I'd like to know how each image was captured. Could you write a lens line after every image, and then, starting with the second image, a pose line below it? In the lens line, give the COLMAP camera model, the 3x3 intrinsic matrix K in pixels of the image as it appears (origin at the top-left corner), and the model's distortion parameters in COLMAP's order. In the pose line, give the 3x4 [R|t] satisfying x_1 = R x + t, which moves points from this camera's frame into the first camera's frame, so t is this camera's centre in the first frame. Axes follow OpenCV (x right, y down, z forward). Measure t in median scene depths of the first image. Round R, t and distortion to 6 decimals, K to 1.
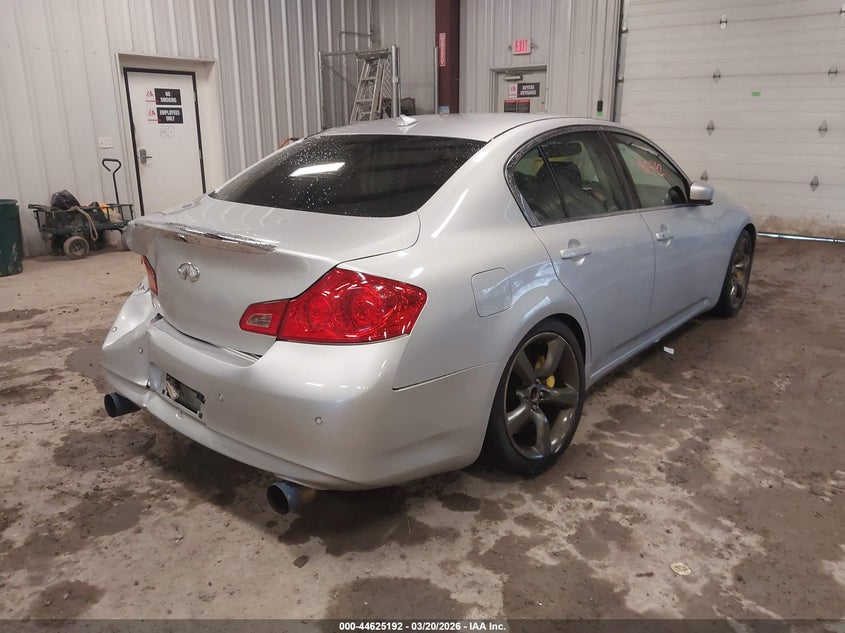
lens RADIAL K [[672.9, 0, 421.1], [0, 672.9, 318.0], [0, 0, 1]] dist [0.017362, 0.012558]
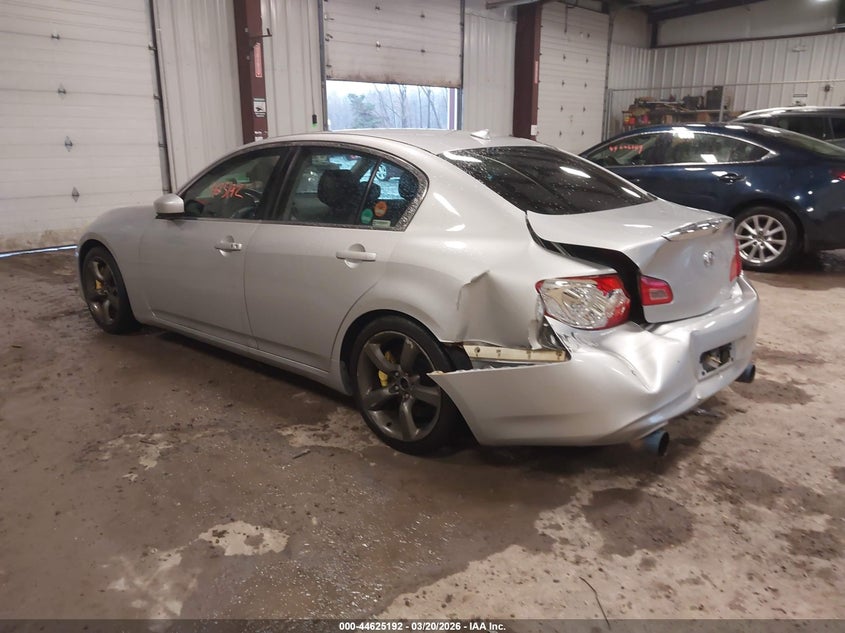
lens RADIAL K [[672.9, 0, 421.1], [0, 672.9, 316.2], [0, 0, 1]] dist [0.017362, 0.012558]
pose [[0.017731, -0.250993, 0.967826, -1.243040], [0.276922, 0.931344, 0.236459, -0.315990], [-0.960729, 0.263819, 0.086019, 1.142623]]
